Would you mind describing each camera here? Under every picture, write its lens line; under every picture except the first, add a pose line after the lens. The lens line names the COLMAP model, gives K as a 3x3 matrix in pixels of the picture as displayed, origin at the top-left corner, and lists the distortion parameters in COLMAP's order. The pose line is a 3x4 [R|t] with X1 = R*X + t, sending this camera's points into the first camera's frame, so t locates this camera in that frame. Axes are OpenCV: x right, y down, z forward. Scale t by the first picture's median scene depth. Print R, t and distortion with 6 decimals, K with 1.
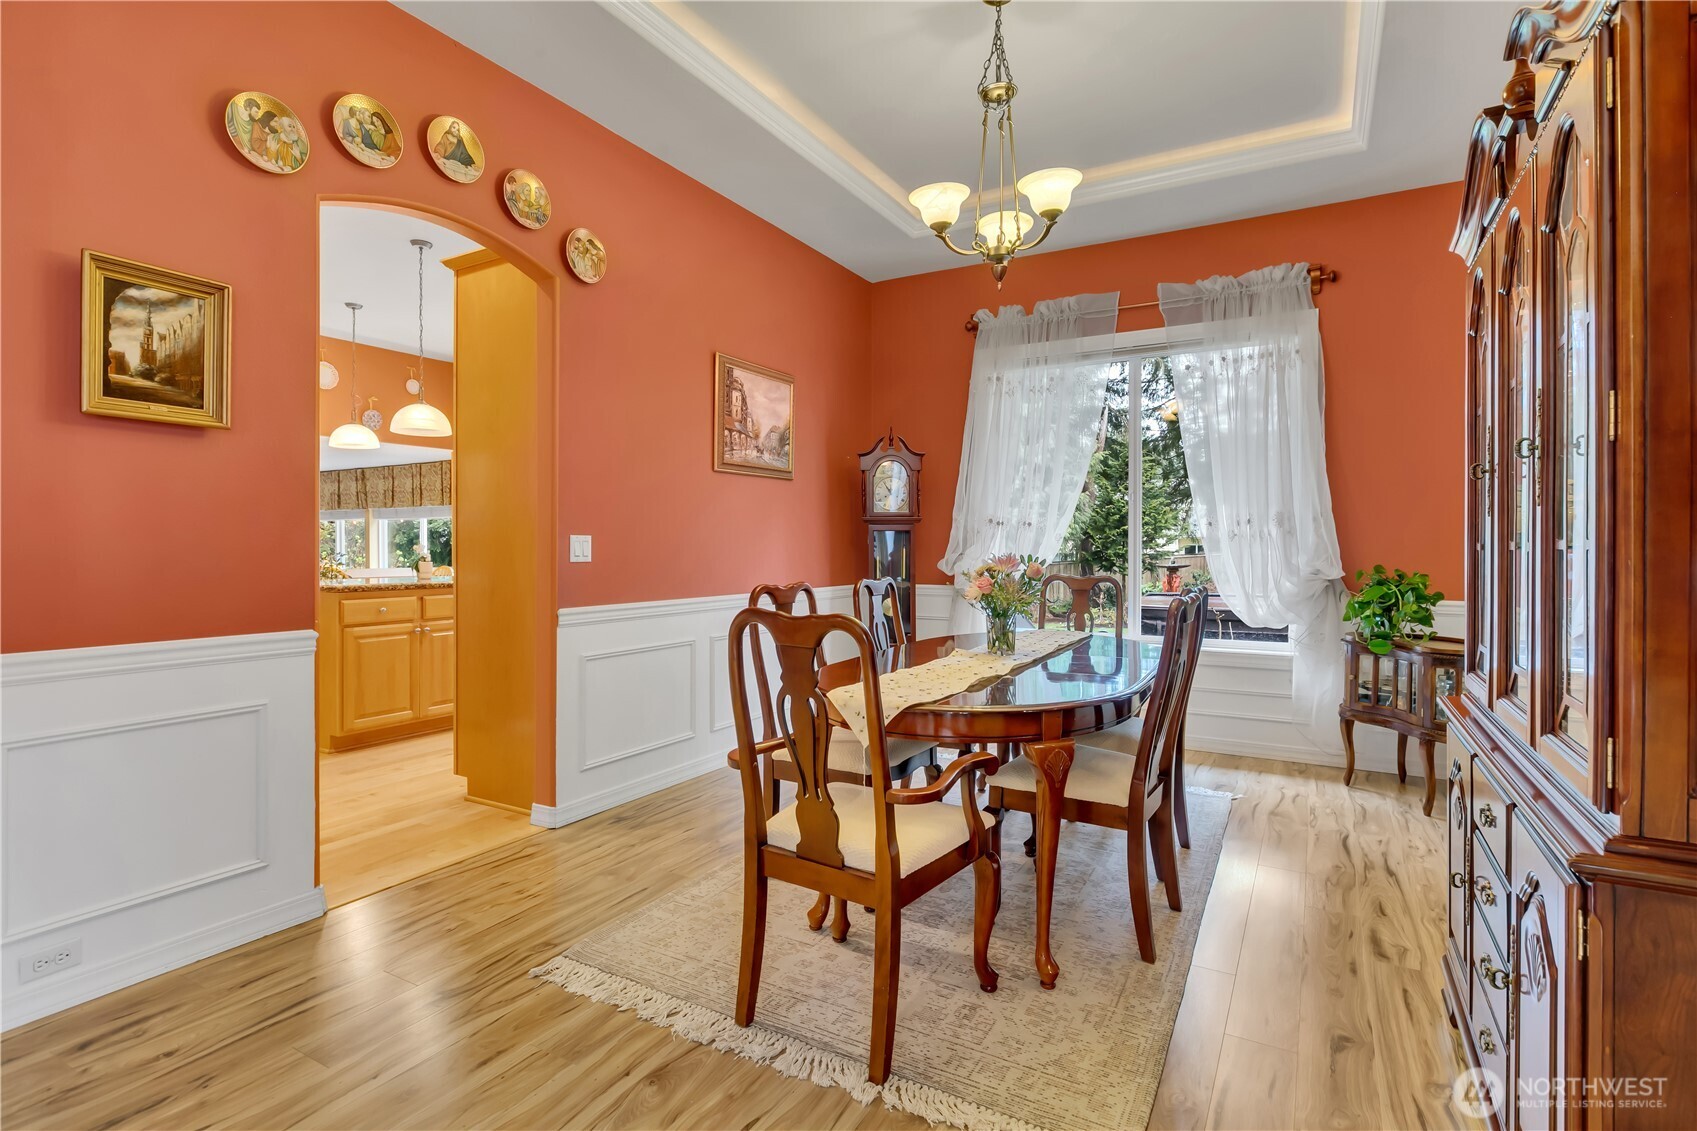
lens RADIAL K [[807.9, 0, 859.7], [0, 807.9, 547.2], [0, 0, 1]] dist [0.002939, 0.001137]
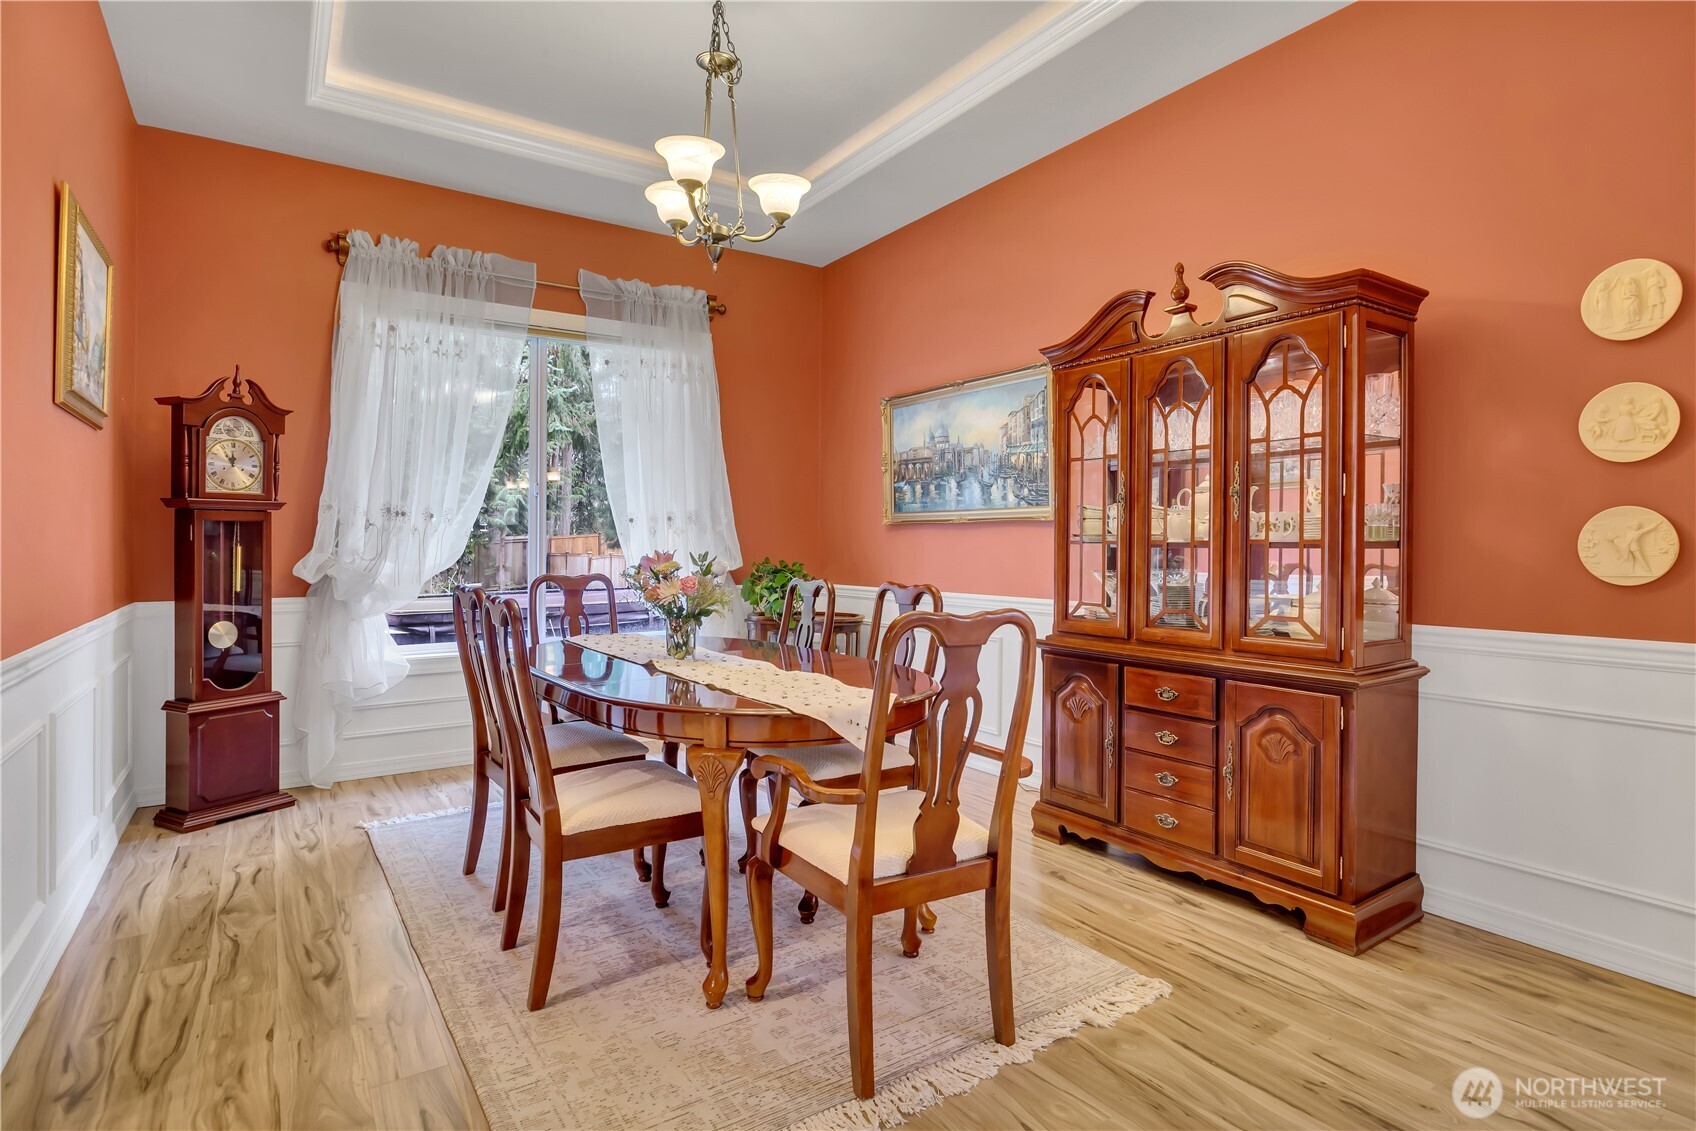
lens RADIAL K [[866.4, 0, 857.2], [0, 866.4, 542.7], [0, 0, 1]] dist [-0.002205, 0.000602]
pose [[0.458939, -0.003363, 0.888461, -0.432394], [0.003220, 0.999993, 0.002122, -0.002240], [-0.888462, 0.001887, 0.458947, 0.259166]]
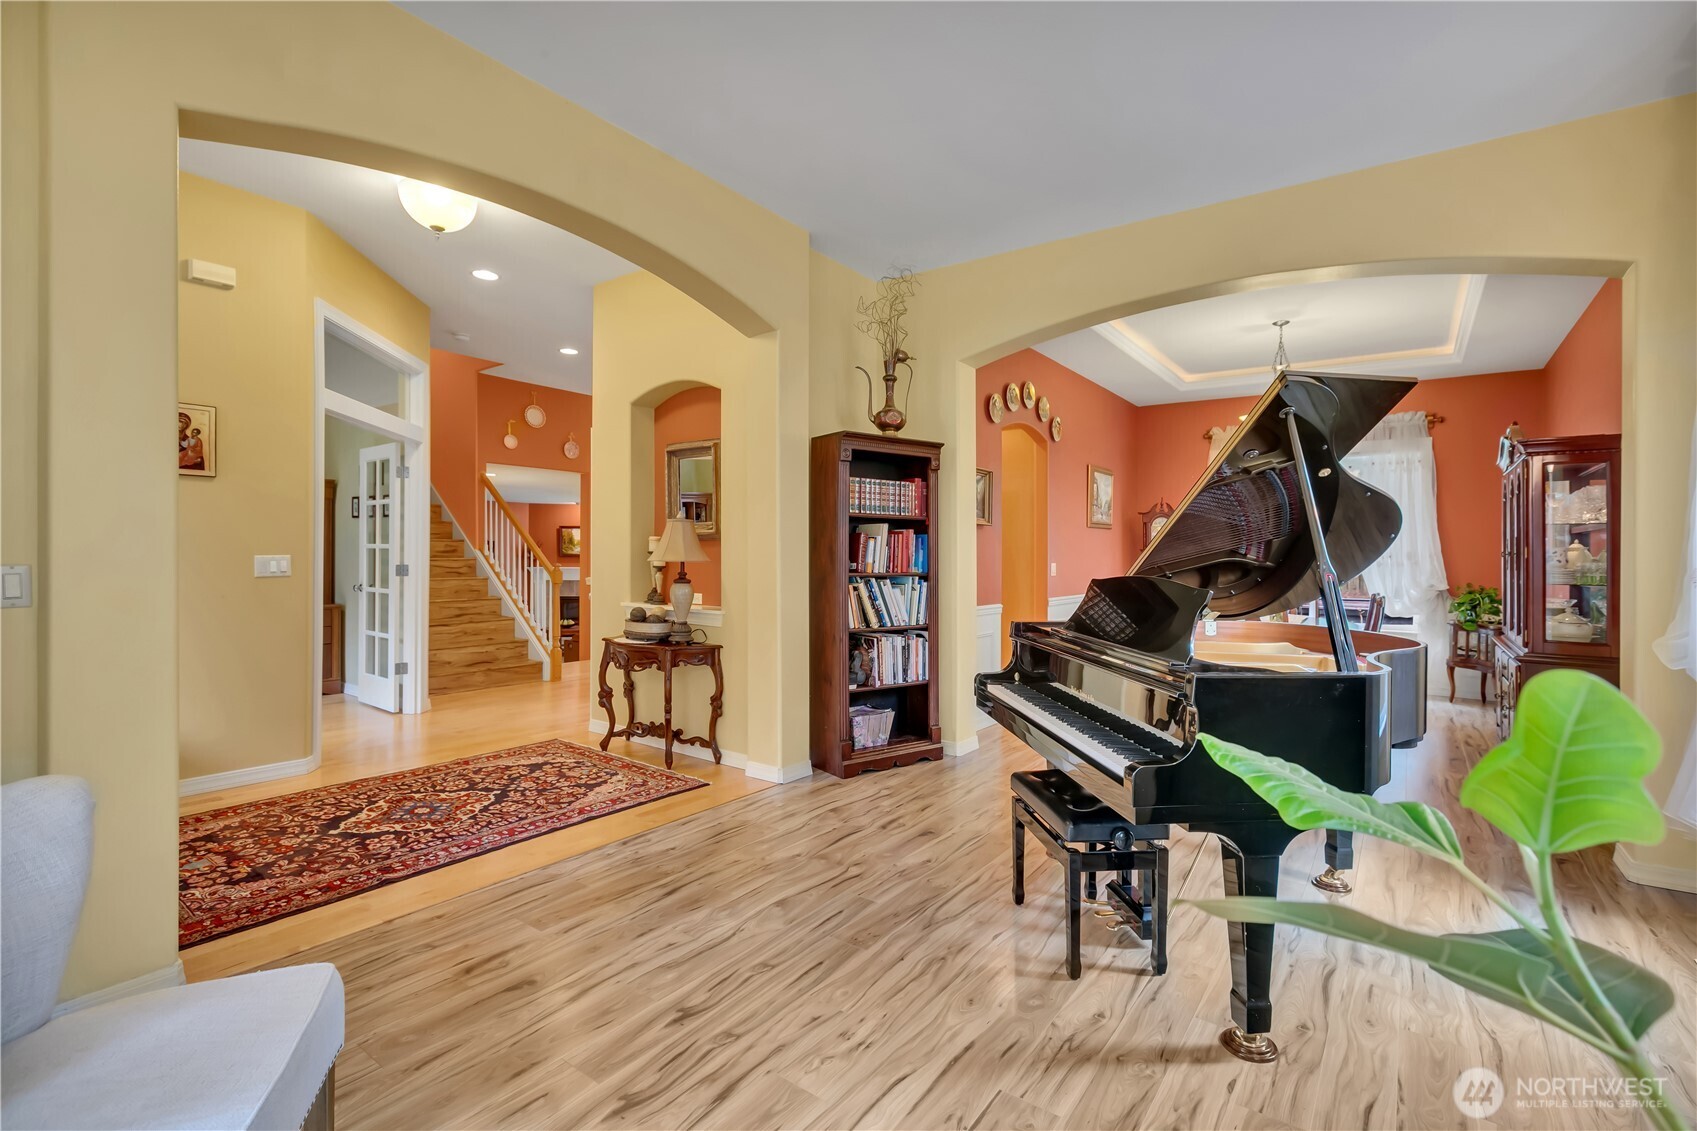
lens RADIAL K [[780.3, 0, 849.3], [0, 780.3, 541.0], [0, 0, 1]] dist [-0.002217, 0.002637]
pose [[0.993770, 0.008249, -0.111141, -0.516208], [-0.010401, 0.999769, -0.018797, -0.022311], [0.110960, 0.019836, 0.993627, -0.844841]]
